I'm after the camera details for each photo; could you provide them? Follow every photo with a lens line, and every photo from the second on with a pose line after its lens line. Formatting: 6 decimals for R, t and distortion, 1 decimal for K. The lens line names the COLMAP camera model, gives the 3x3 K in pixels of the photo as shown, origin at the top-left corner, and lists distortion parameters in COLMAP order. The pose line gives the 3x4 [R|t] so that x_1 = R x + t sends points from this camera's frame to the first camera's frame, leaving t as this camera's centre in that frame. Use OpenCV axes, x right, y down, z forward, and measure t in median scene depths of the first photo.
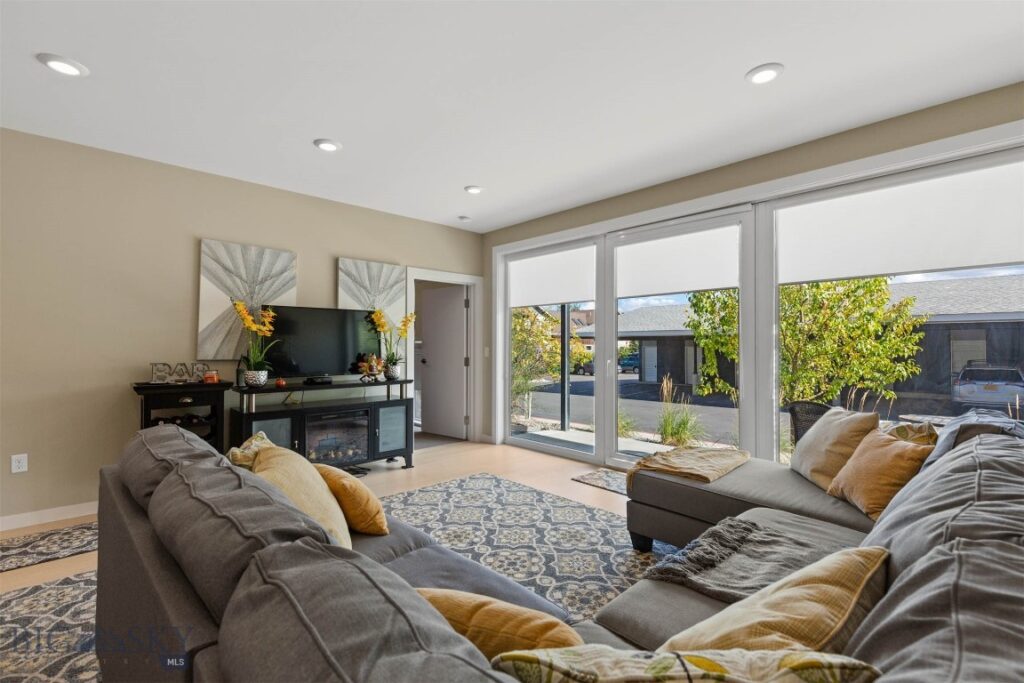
lens RADIAL K [[460.9, 0, 513.9], [0, 460.9, 337.8], [0, 0, 1]] dist [0.009375, -0.003116]
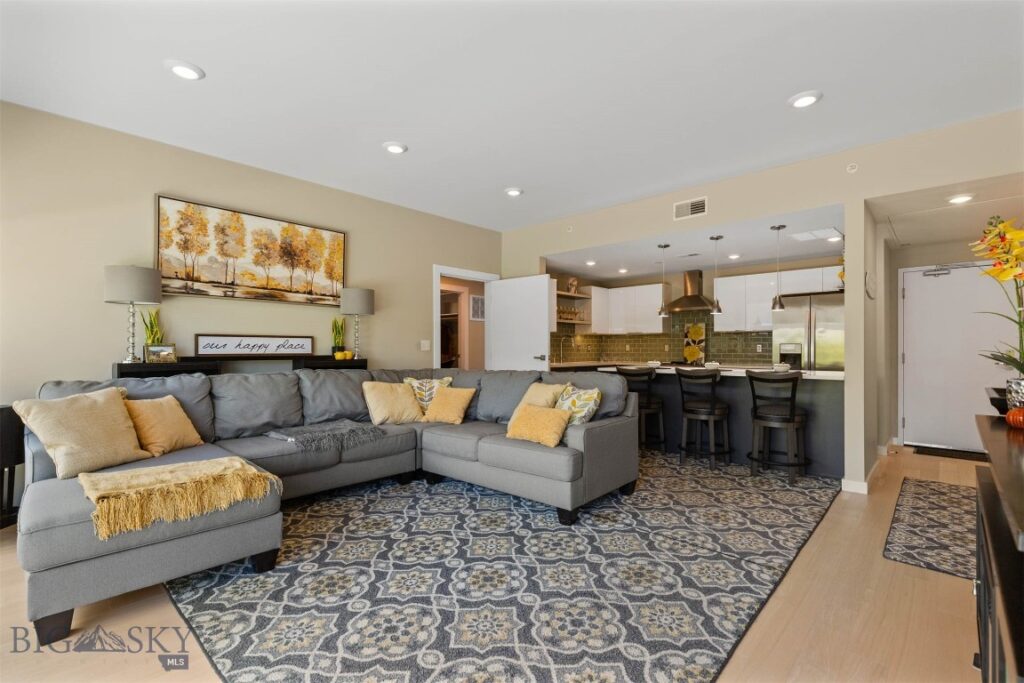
lens RADIAL K [[460.9, 0, 509.9], [0, 460.9, 344.4], [0, 0, 1]] dist [0.009375, -0.003116]
pose [[-0.998110, -0.002119, -0.061416, -0.080318], [-0.000589, 0.999690, -0.024908, 0.047750], [0.061450, -0.024824, -0.997801, 1.290005]]
